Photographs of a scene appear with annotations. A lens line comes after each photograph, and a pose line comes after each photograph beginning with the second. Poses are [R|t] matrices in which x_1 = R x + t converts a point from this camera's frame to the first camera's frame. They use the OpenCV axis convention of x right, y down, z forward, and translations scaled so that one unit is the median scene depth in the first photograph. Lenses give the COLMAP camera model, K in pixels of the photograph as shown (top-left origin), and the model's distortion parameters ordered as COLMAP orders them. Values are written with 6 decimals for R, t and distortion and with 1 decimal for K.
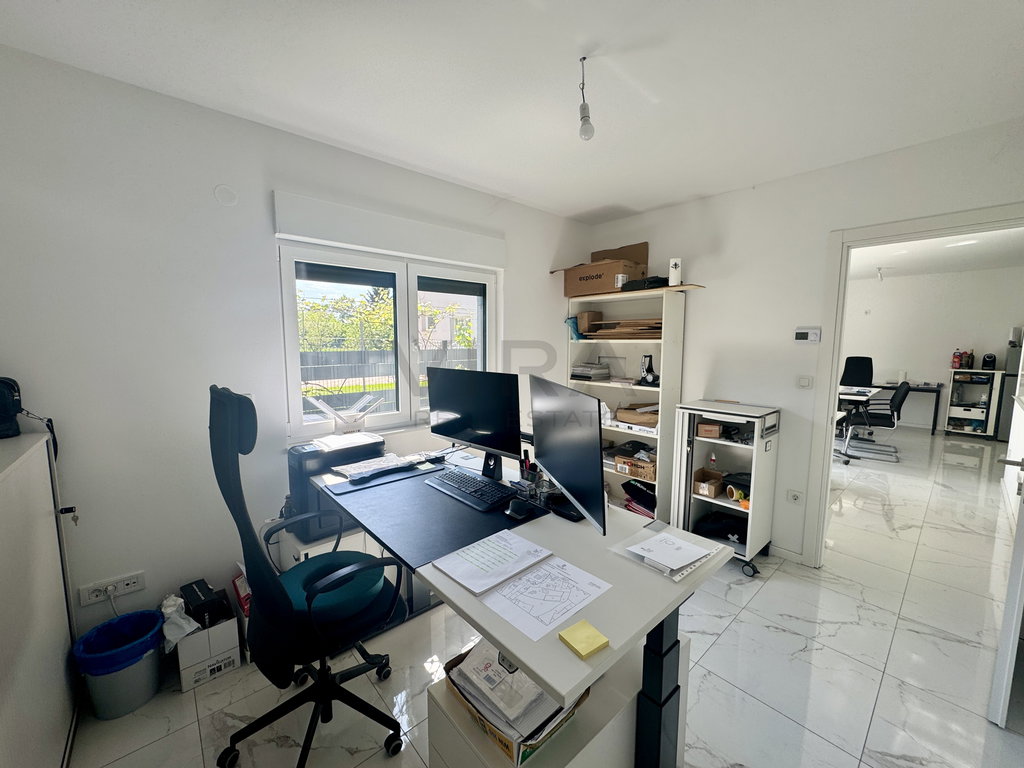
lens RADIAL K [[408.1, 0, 512.0], [0, 408.1, 384.0], [0, 0, 1]] dist [-0.000358, 0.000093]
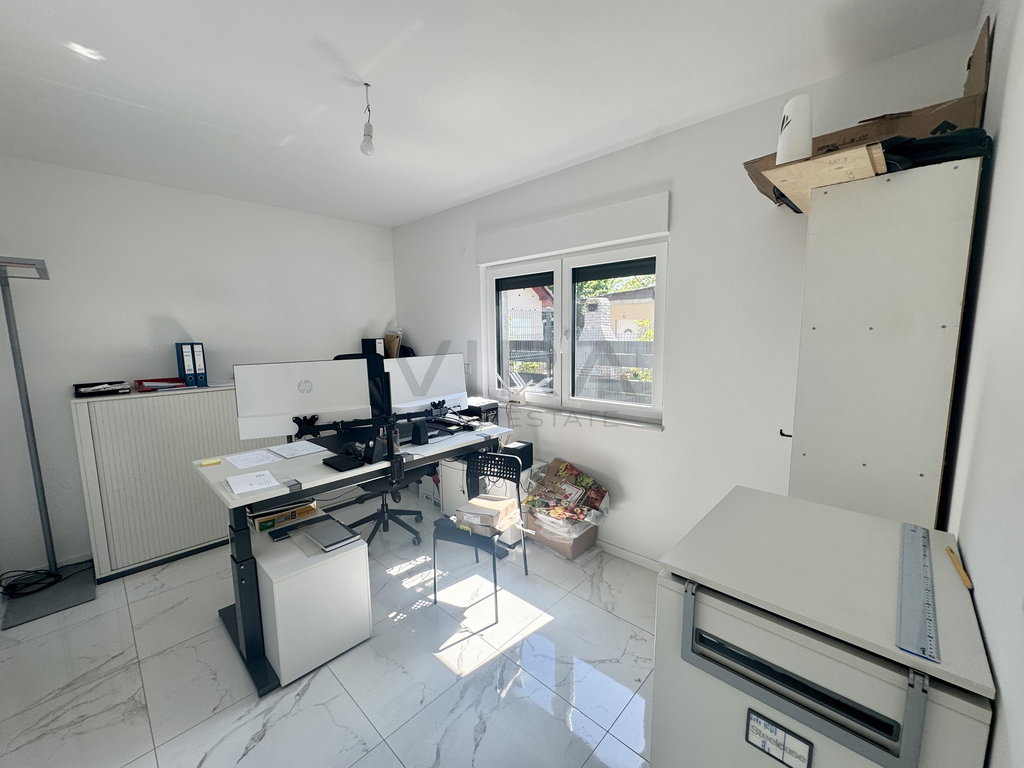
lens RADIAL K [[408.1, 0, 512.0], [0, 408.1, 384.0], [0, 0, 1]] dist [-0.000358, 0.000093]
pose [[0.082881, 0.119489, -0.989370, 0.845266], [-0.092711, 0.989405, 0.111727, -0.079953], [0.992238, 0.082465, 0.093080, 0.803811]]
